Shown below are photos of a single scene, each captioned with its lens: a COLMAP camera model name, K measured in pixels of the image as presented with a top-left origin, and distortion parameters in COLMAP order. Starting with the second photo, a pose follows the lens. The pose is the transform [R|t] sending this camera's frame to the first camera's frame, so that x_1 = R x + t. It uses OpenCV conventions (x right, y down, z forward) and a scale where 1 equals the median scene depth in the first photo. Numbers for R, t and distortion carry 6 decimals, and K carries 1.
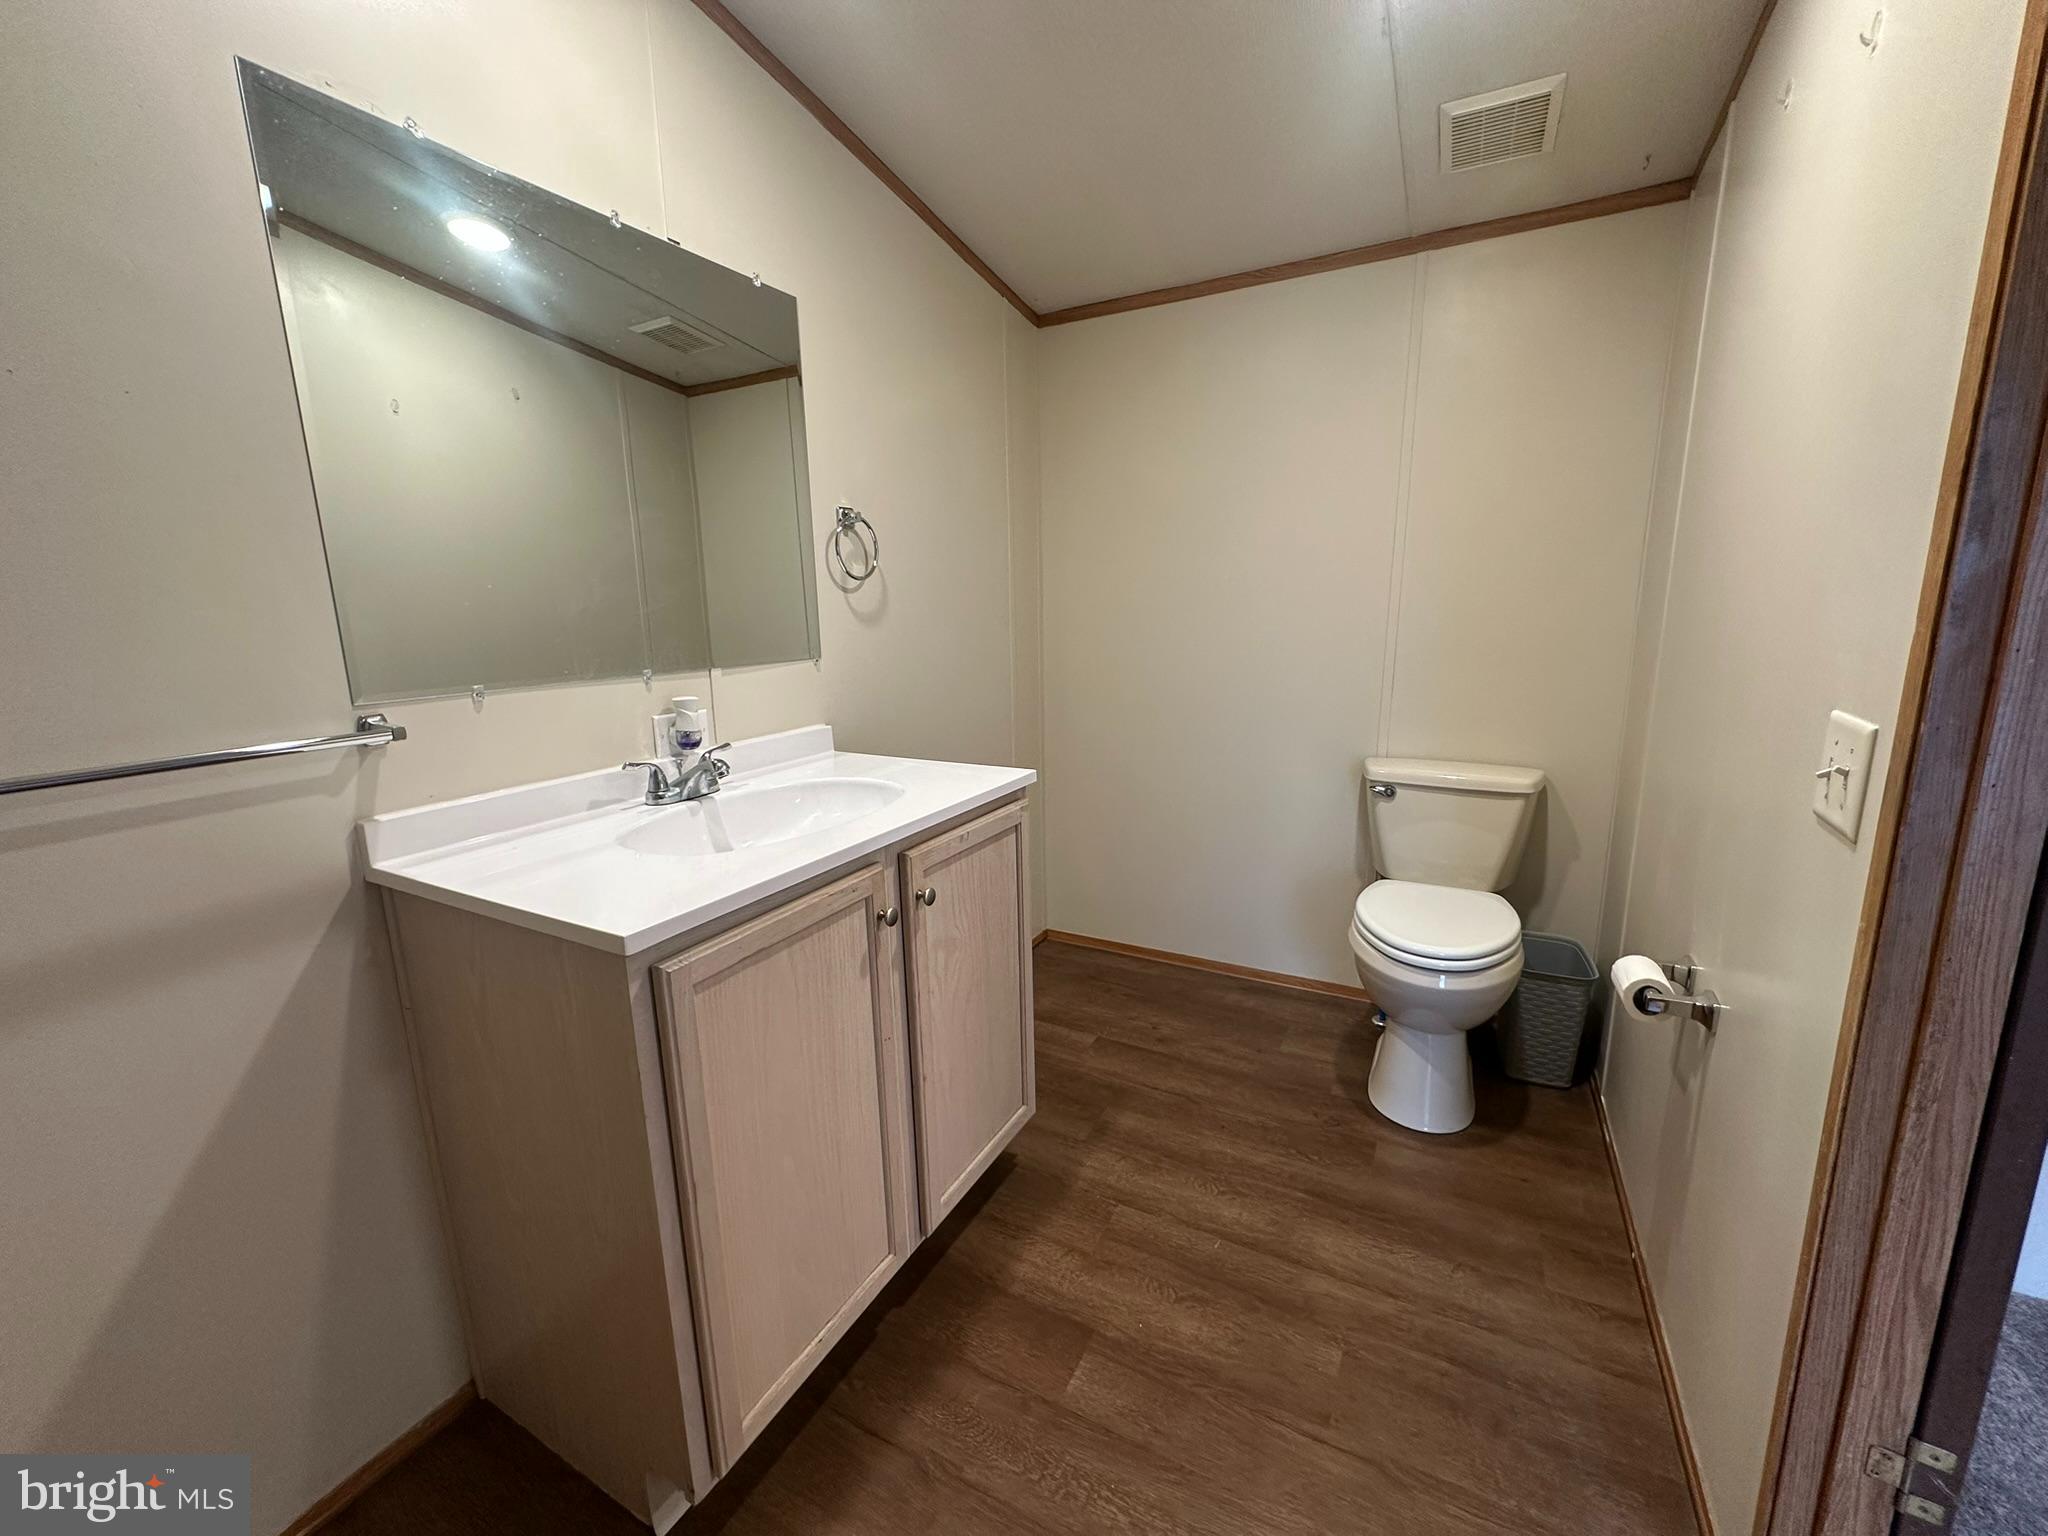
lens RADIAL K [[814.6, 0, 1021.2], [0, 814.6, 766.9], [0, 0, 1]] dist [-0.002340, 0.000528]
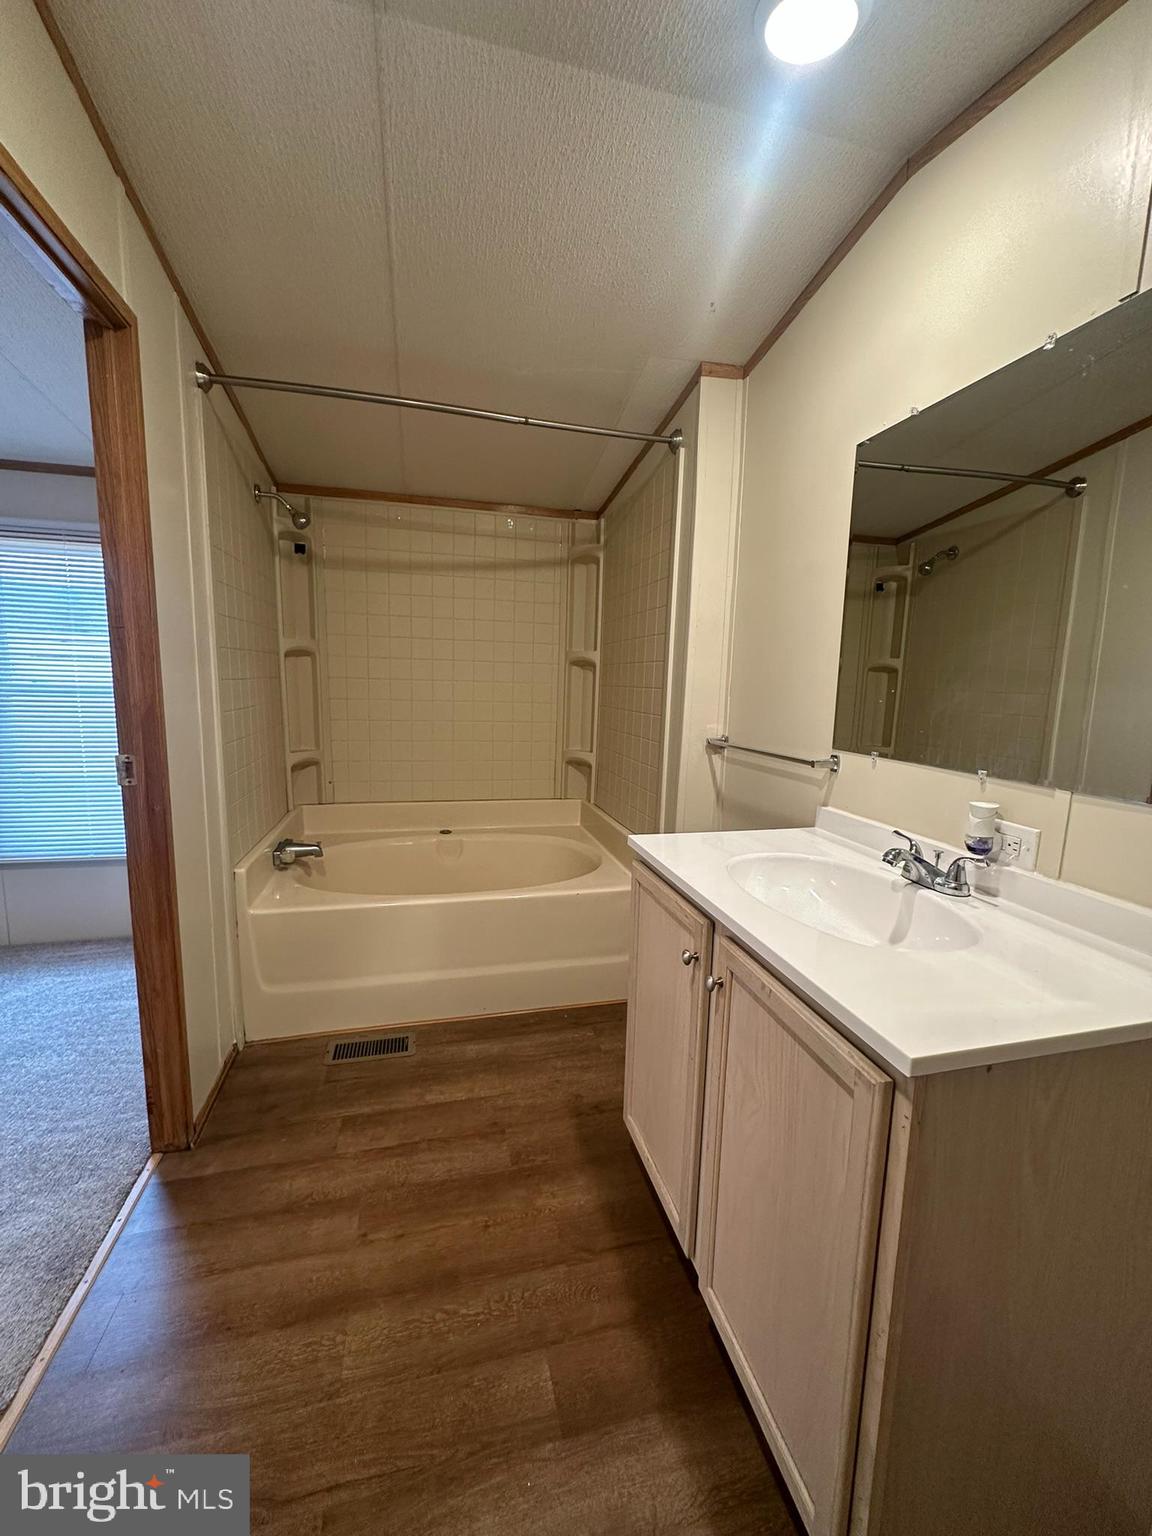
lens RADIAL K [[610.9, 0, 576.0], [0, 610.9, 768.0], [0, 0, 1]] dist [-0.002340, 0.000528]
pose [[-0.739129, 0.102707, -0.665687, 0.559033], [-0.138011, 0.944245, 0.298922, -0.346218], [0.659273, 0.312815, -0.683744, 1.444044]]
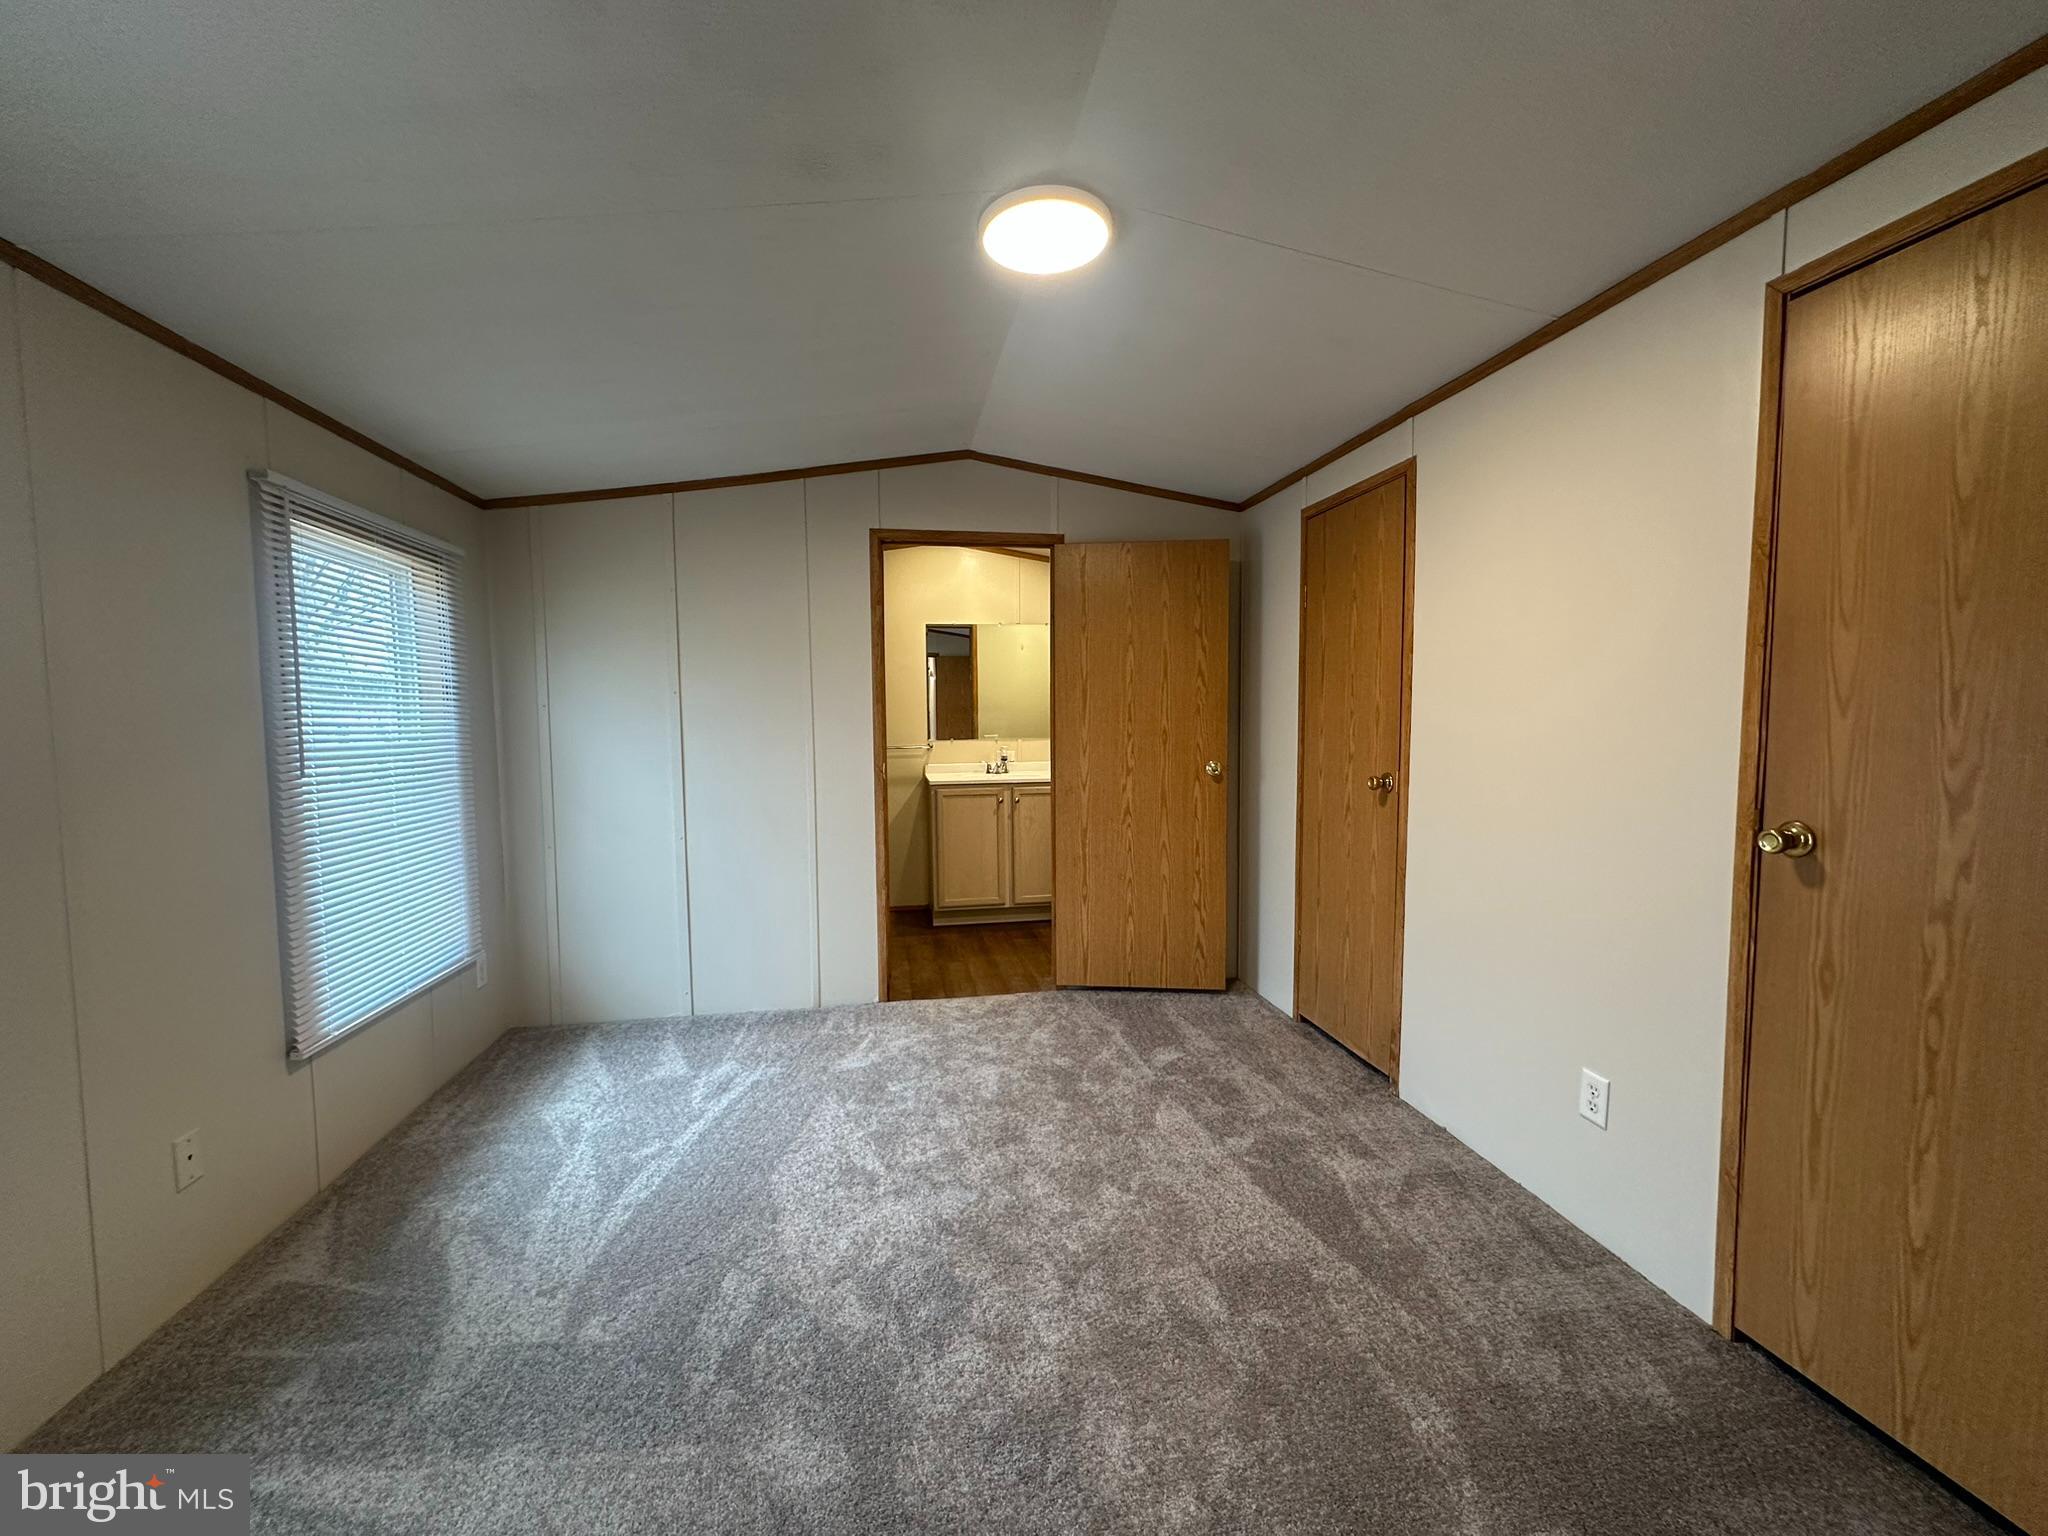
lens RADIAL K [[814.6, 0, 1021.2], [0, 814.6, 766.9], [0, 0, 1]] dist [-0.002340, 0.000528]
pose [[0.620880, 0.062981, -0.781372, 2.990858], [-0.158726, 0.986221, -0.046631, 0.191462], [0.767668, 0.152976, 0.622321, -1.410173]]
